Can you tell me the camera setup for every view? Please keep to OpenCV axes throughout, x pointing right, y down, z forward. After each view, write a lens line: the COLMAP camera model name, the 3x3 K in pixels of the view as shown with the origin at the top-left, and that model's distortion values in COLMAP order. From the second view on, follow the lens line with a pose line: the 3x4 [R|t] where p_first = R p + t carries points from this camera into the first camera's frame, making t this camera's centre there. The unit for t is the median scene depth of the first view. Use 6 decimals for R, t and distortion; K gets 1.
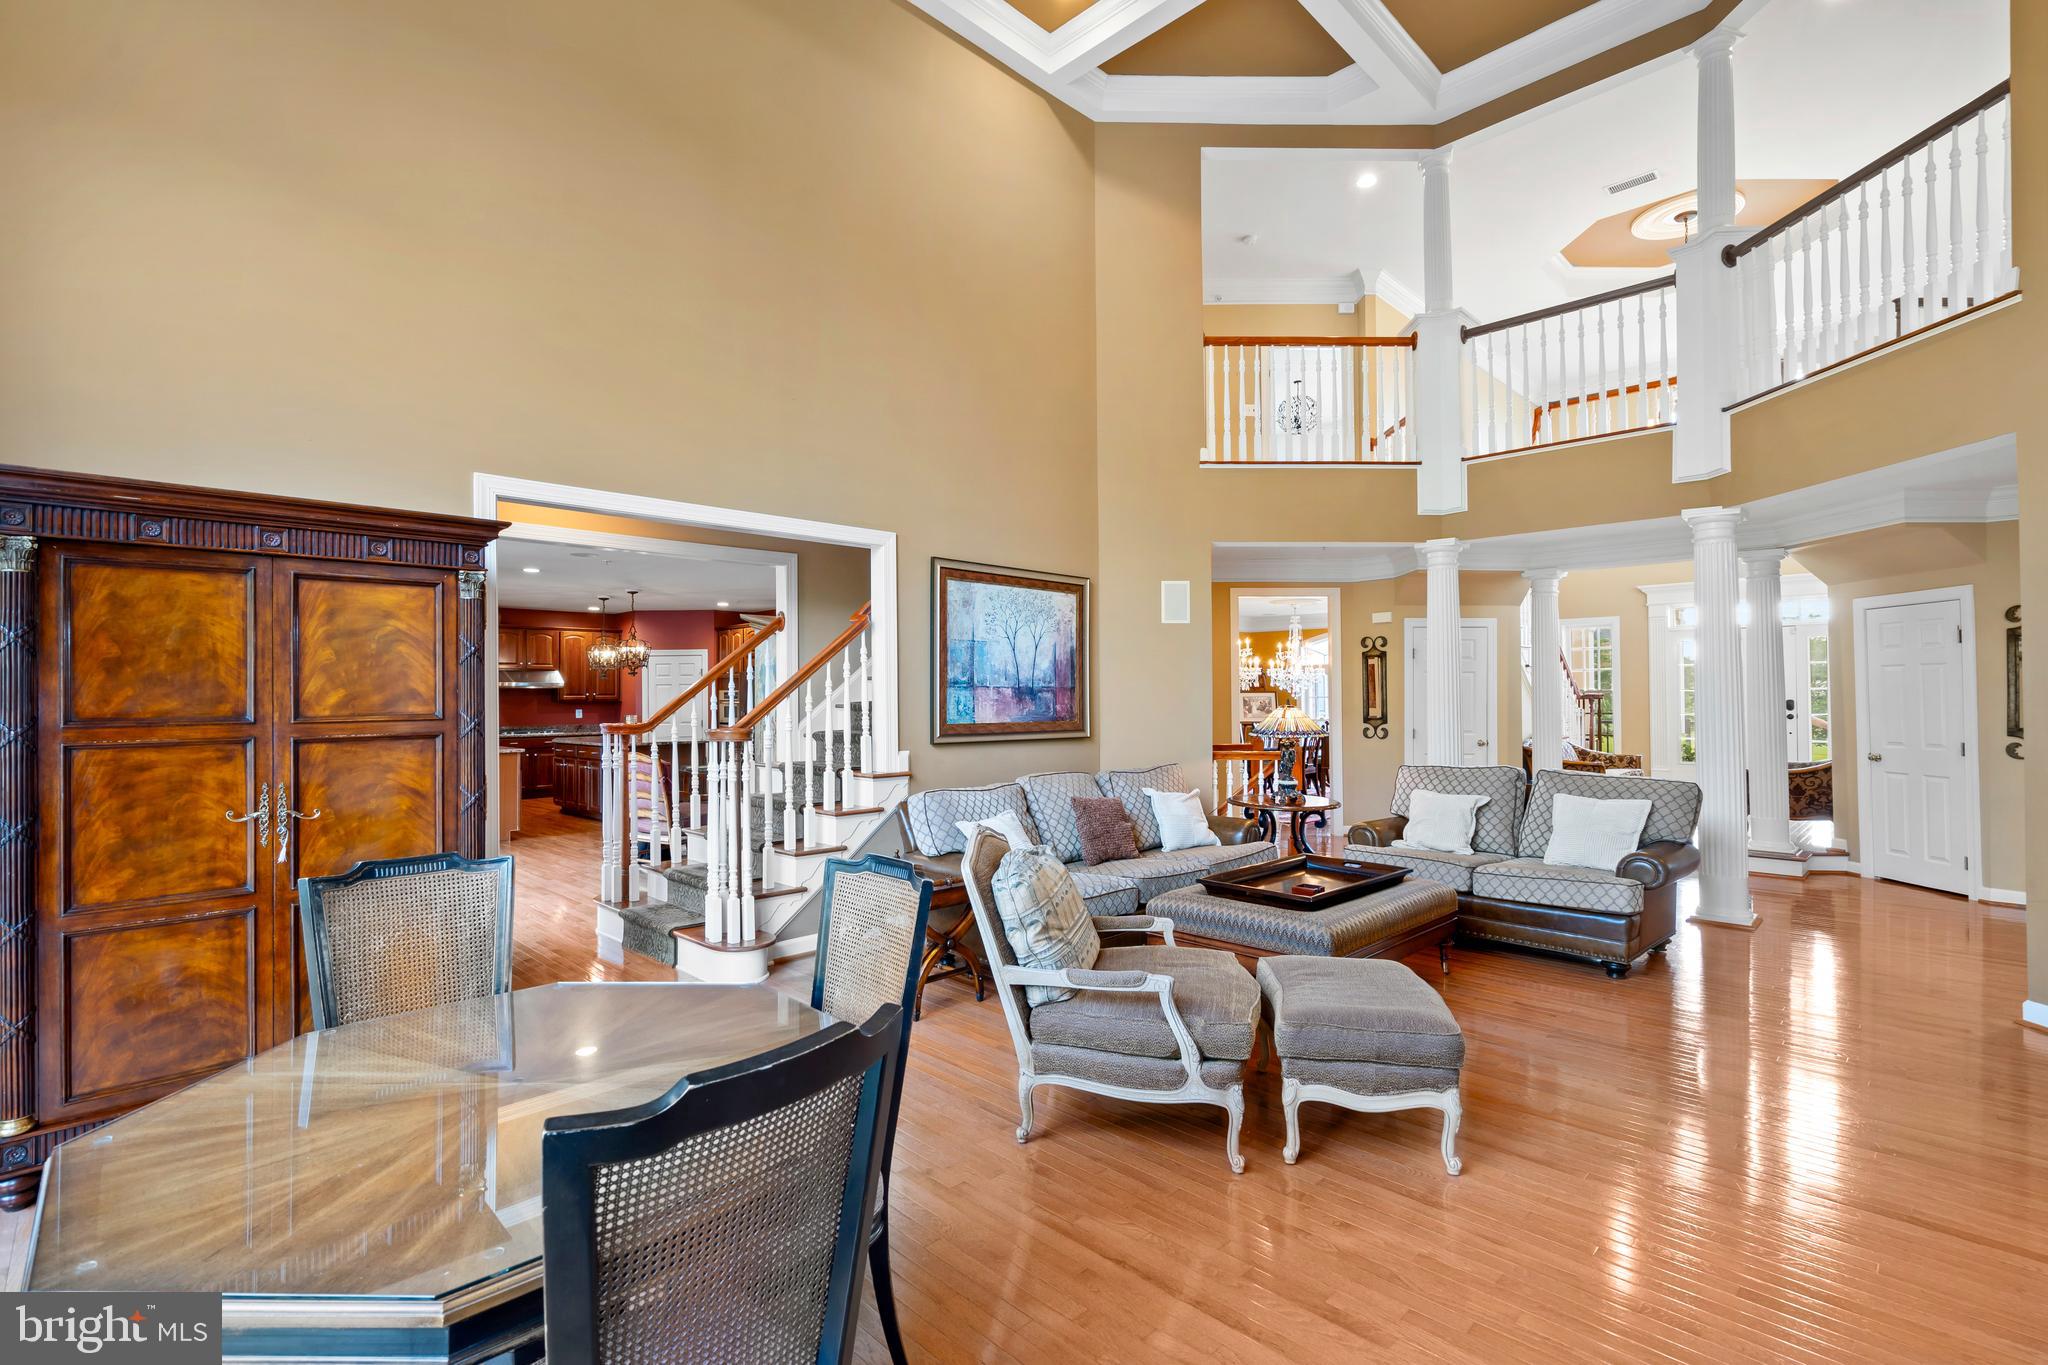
lens RADIAL K [[922.8, 0, 995.4], [0, 922.8, 673.8], [0, 0, 1]] dist [-0.000693, -0.000525]
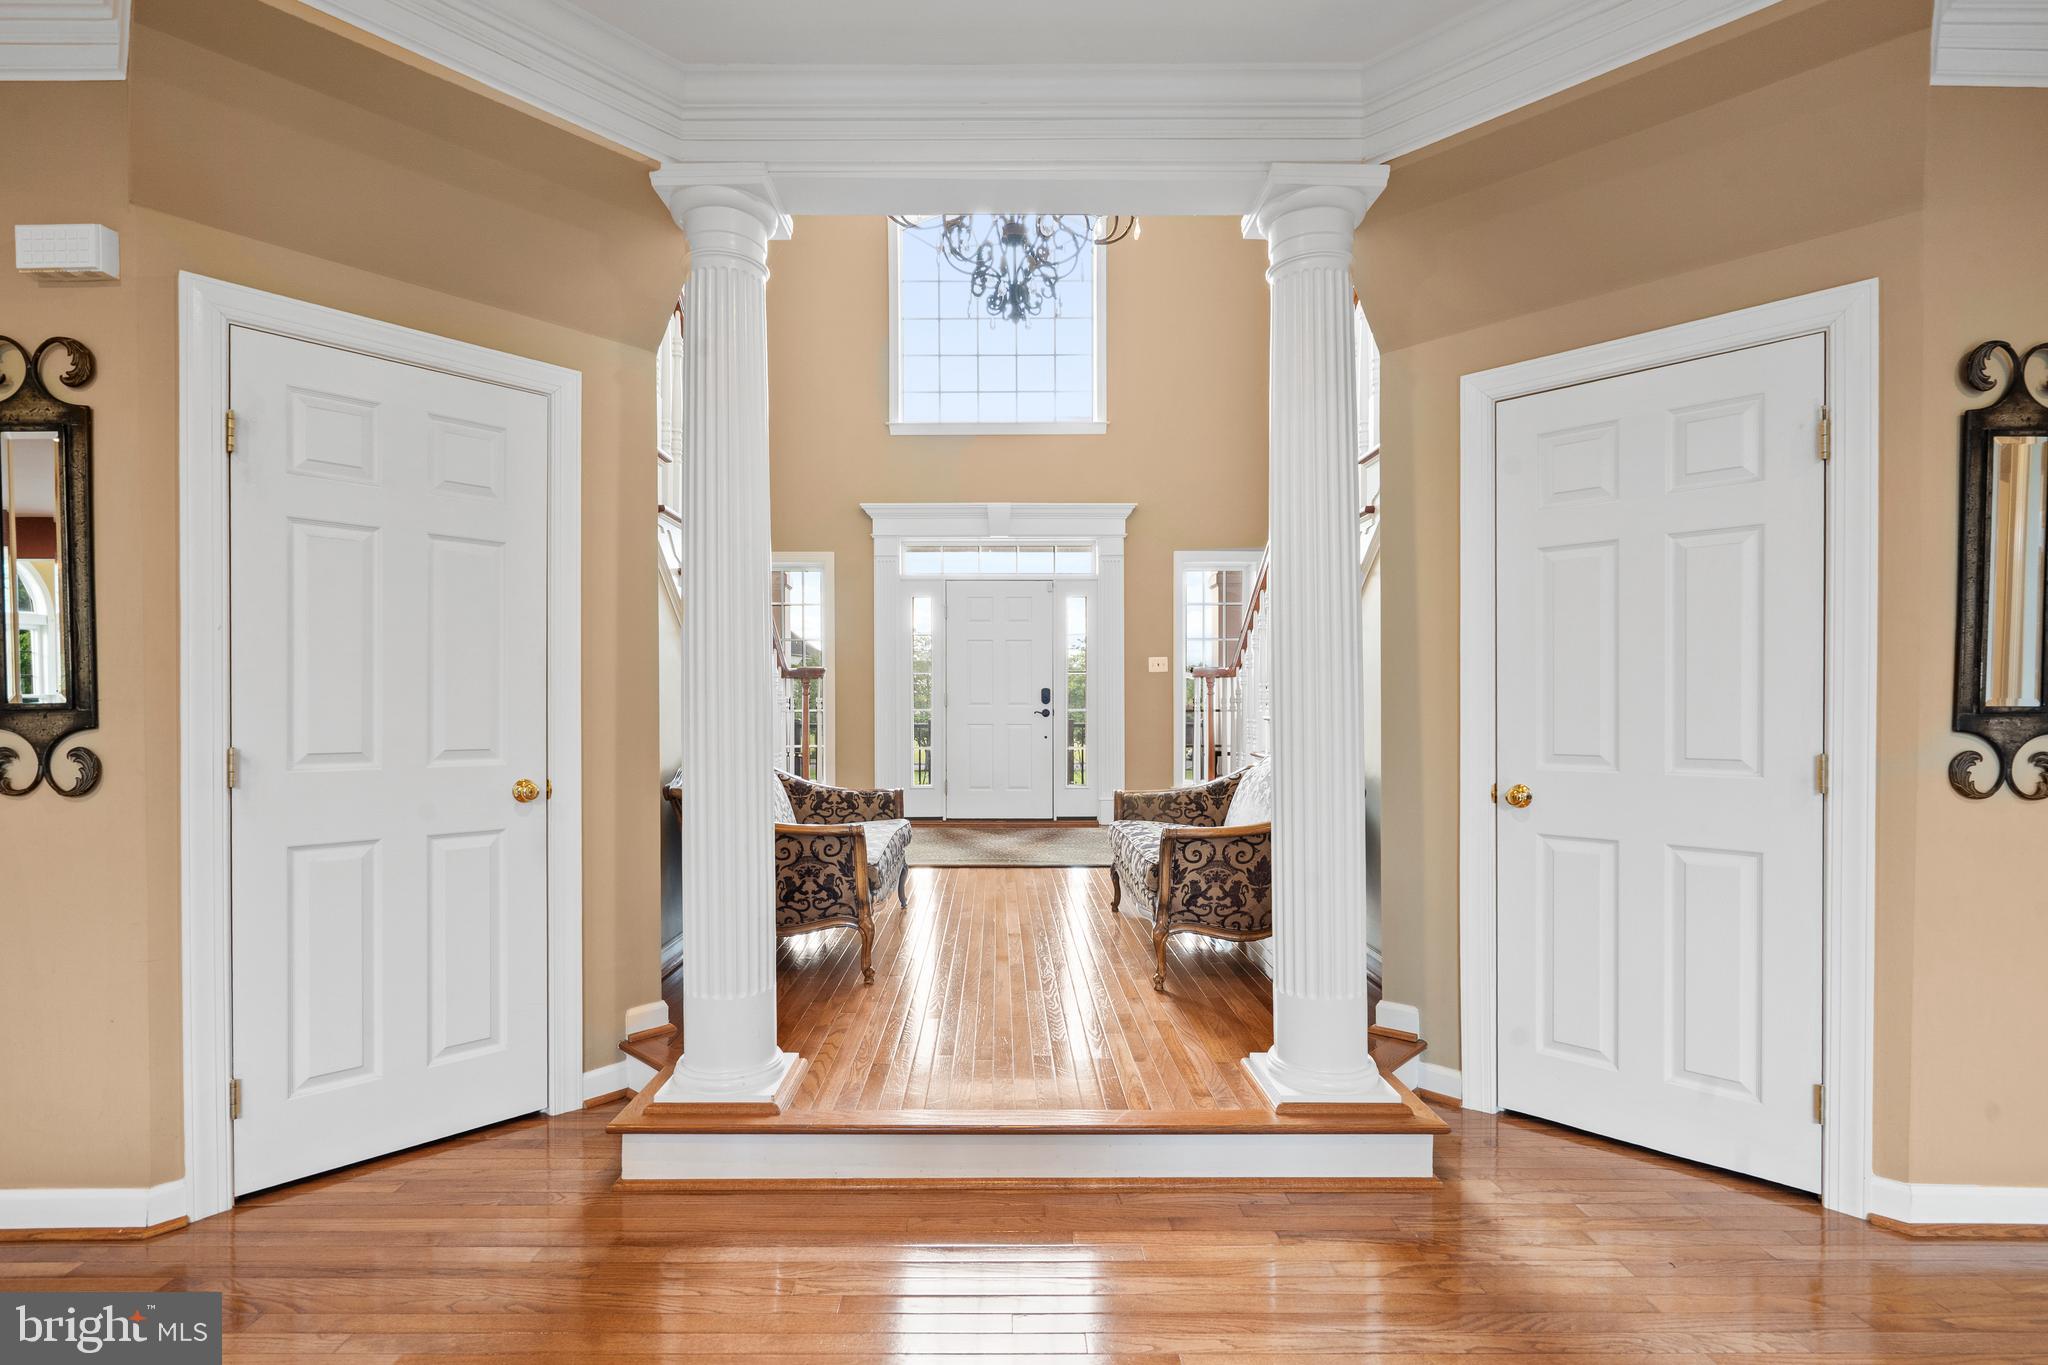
lens RADIAL K [[954.7, 0, 1033.8], [0, 954.7, 705.2], [0, 0, 1]] dist [0.001469, 0.000150]
pose [[0.668711, 0.004220, 0.743510, 0.598956], [-0.021796, 0.999665, 0.013929, 0.059020], [-0.743203, -0.025519, 0.668579, 0.996426]]
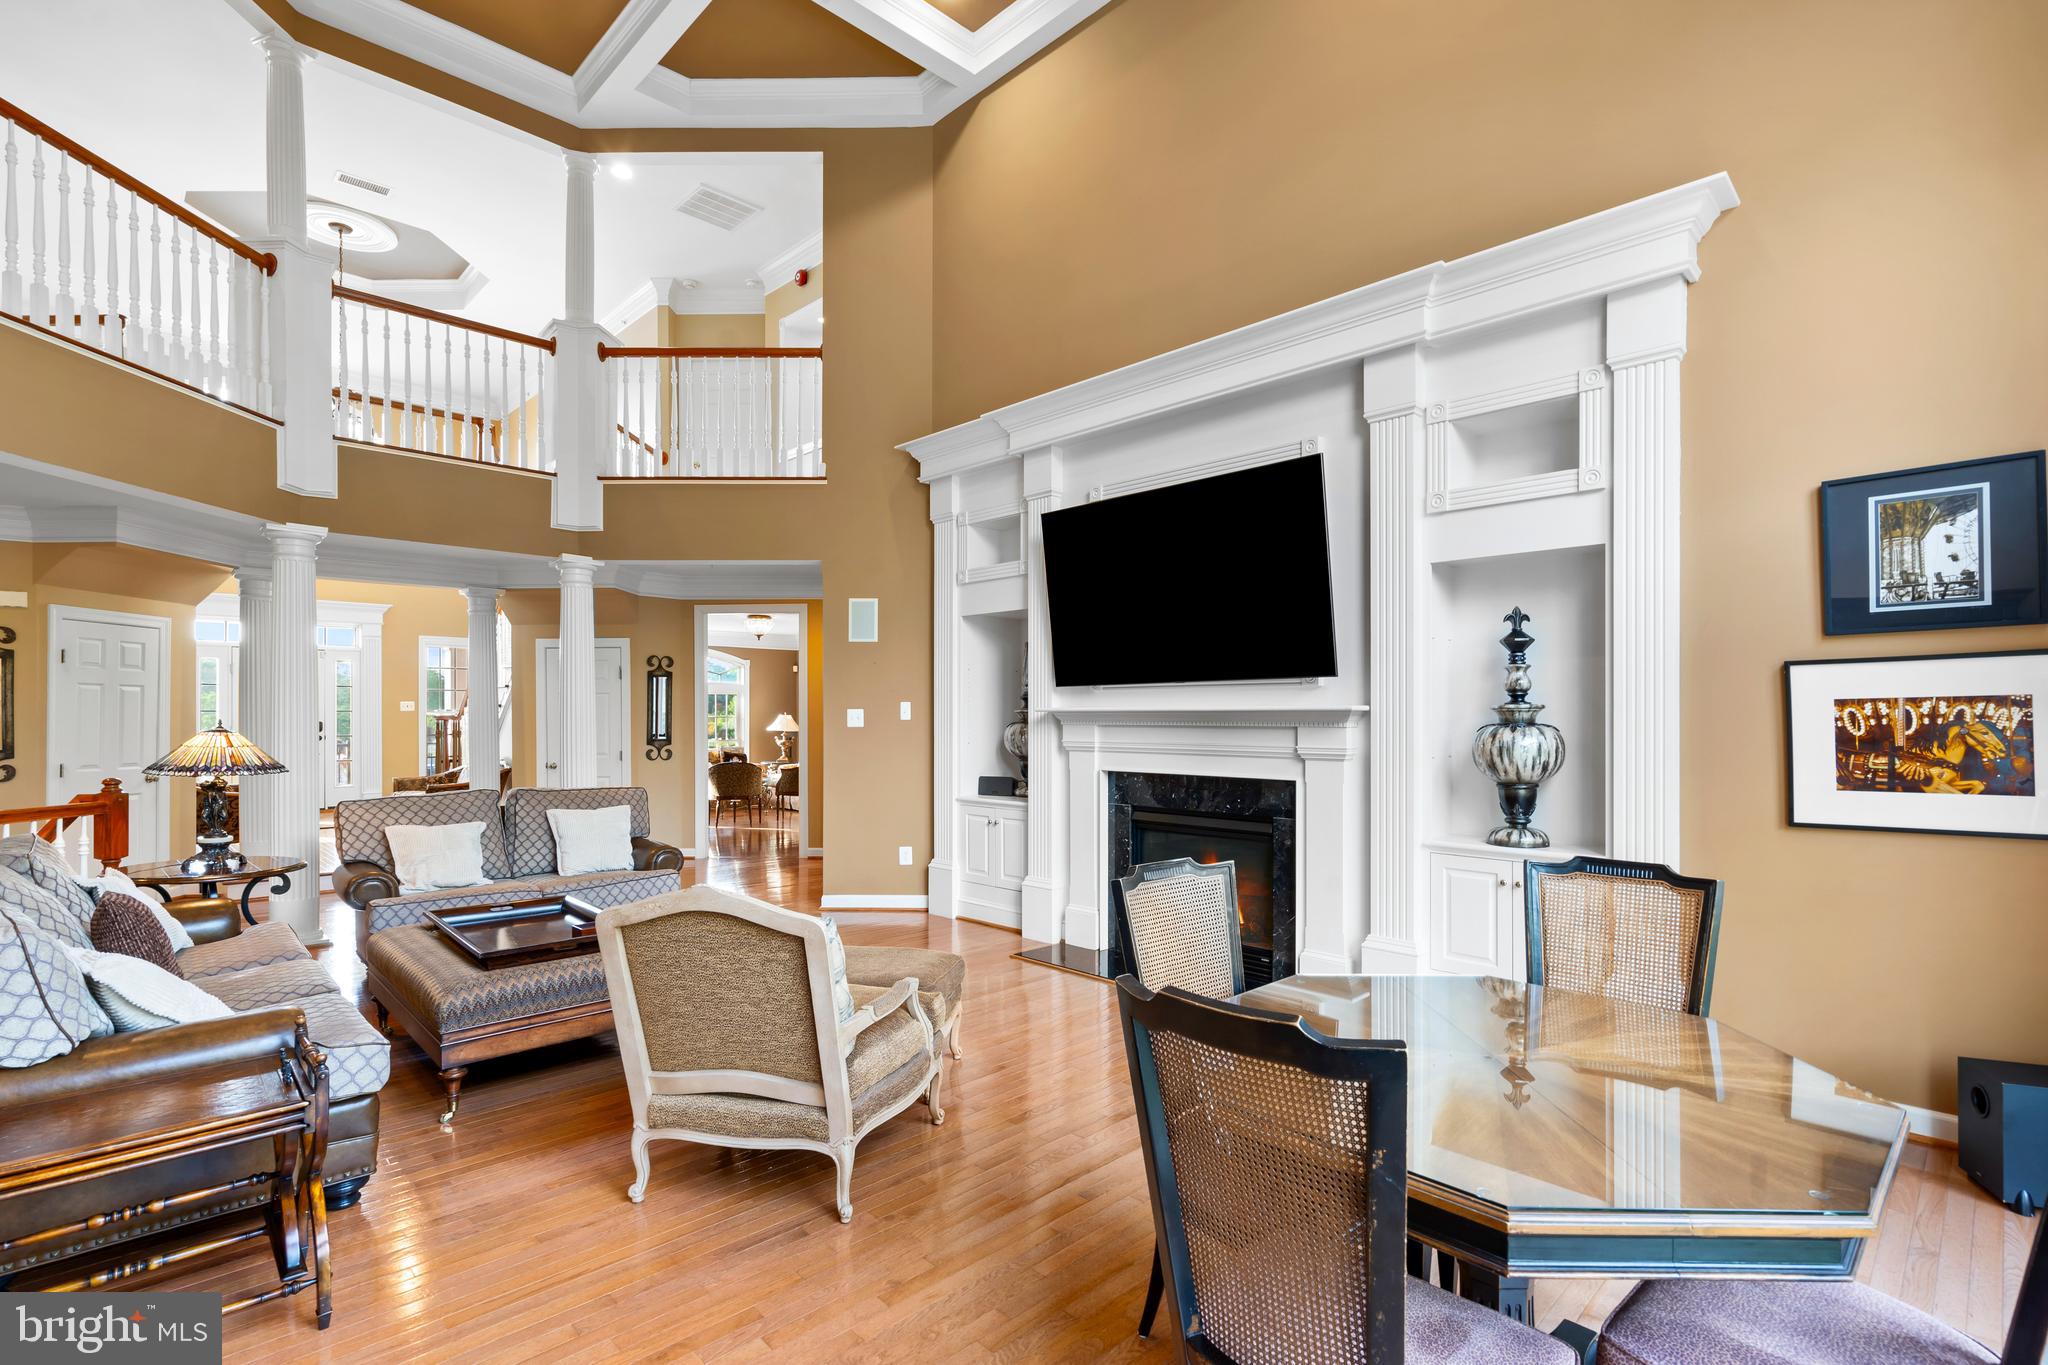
lens RADIAL K [[954.7, 0, 1033.8], [0, 954.7, 705.2], [0, 0, 1]] dist [0.001469, 0.000150]
pose [[-0.004435, 0.013678, 0.999897, -0.403338], [-0.023386, 0.999632, -0.013778, 0.011385], [-0.999717, -0.023444, -0.004114, 0.389839]]
